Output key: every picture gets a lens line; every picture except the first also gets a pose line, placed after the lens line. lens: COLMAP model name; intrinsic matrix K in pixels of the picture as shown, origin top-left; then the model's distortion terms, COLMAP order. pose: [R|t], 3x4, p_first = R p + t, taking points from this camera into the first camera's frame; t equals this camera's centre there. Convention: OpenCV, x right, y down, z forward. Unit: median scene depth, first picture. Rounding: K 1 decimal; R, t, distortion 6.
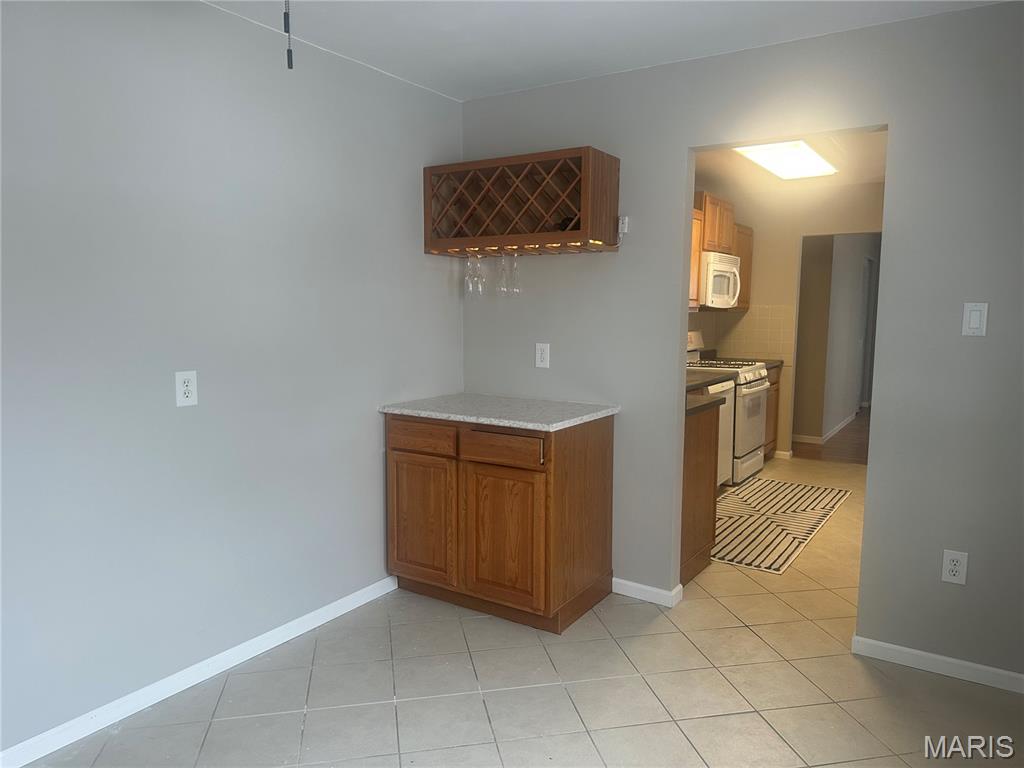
lens RADIAL K [[710.6, 0, 508.1], [0, 710.6, 385.8], [0, 0, 1]] dist [0.118635, -0.109966]
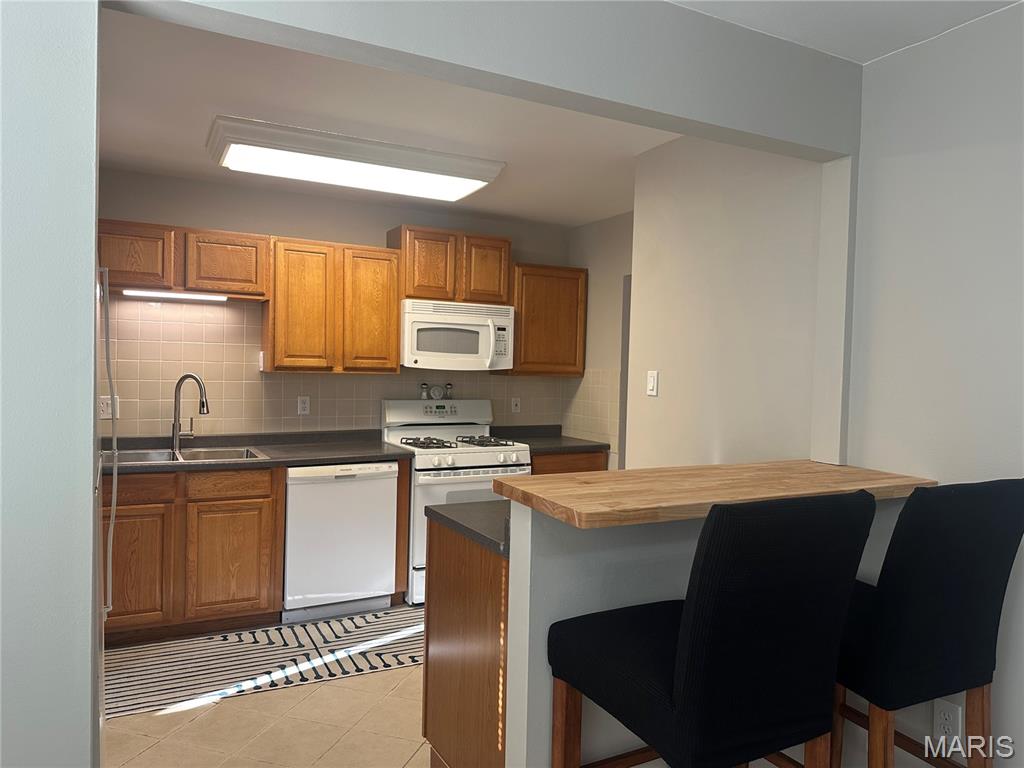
lens RADIAL K [[710.6, 0, 508.1], [0, 710.6, 385.8], [0, 0, 1]] dist [0.118635, -0.109966]
pose [[0.883870, 0.028296, -0.466876, 0.737508], [-0.070923, 0.994735, -0.073979, -0.040167], [0.462325, 0.098500, 0.881223, 0.364083]]
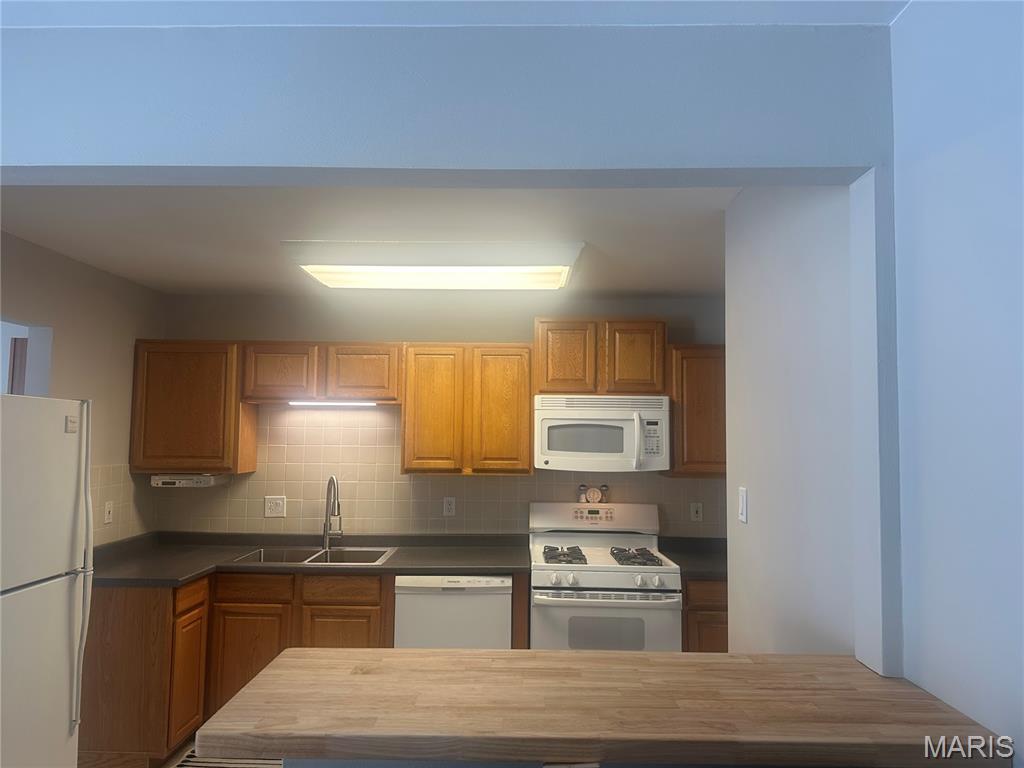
lens RADIAL K [[710.6, 0, 508.1], [0, 710.6, 385.8], [0, 0, 1]] dist [0.118635, -0.109966]
pose [[0.548933, -0.059968, -0.833713, 0.859194], [-0.101725, 0.985216, -0.137843, -0.090396], [0.829653, 0.160476, 0.534717, 0.576909]]
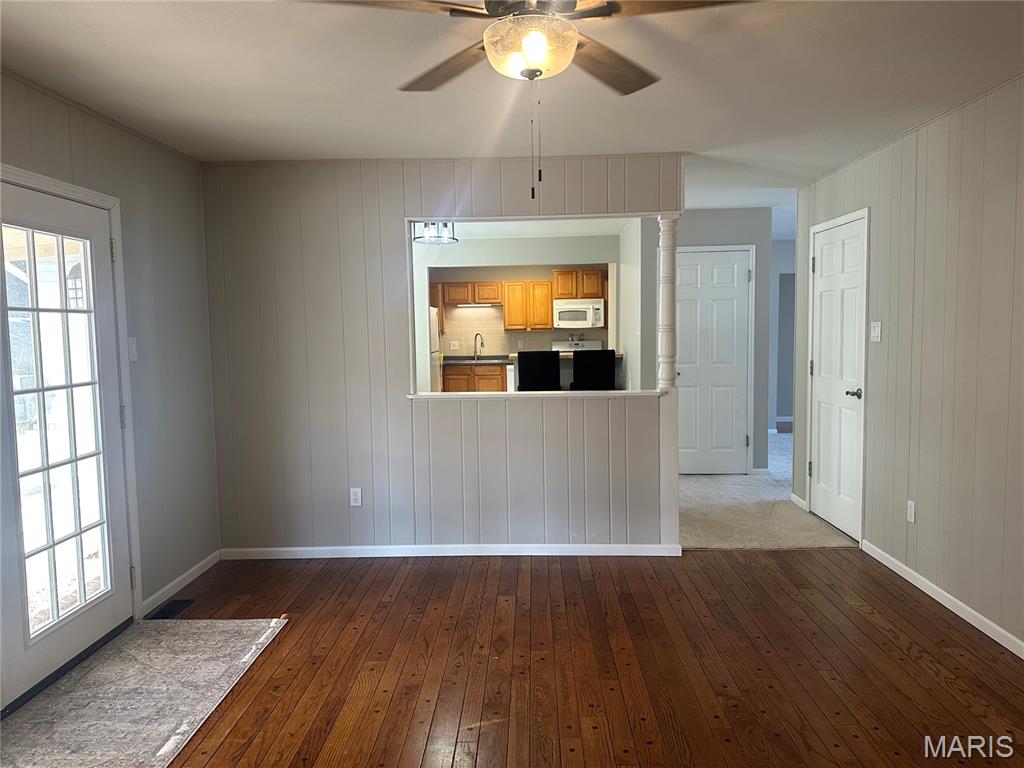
lens RADIAL K [[733.4, 0, 512.8], [0, 733.4, 382.7], [0, 0, 1]] dist [0.077307, -0.062561]
pose [[0.536312, 0.049489, -0.842567, 1.887772], [-0.073002, 0.997258, 0.012108, 0.022338], [0.840857, 0.055015, 0.538455, -0.155991]]
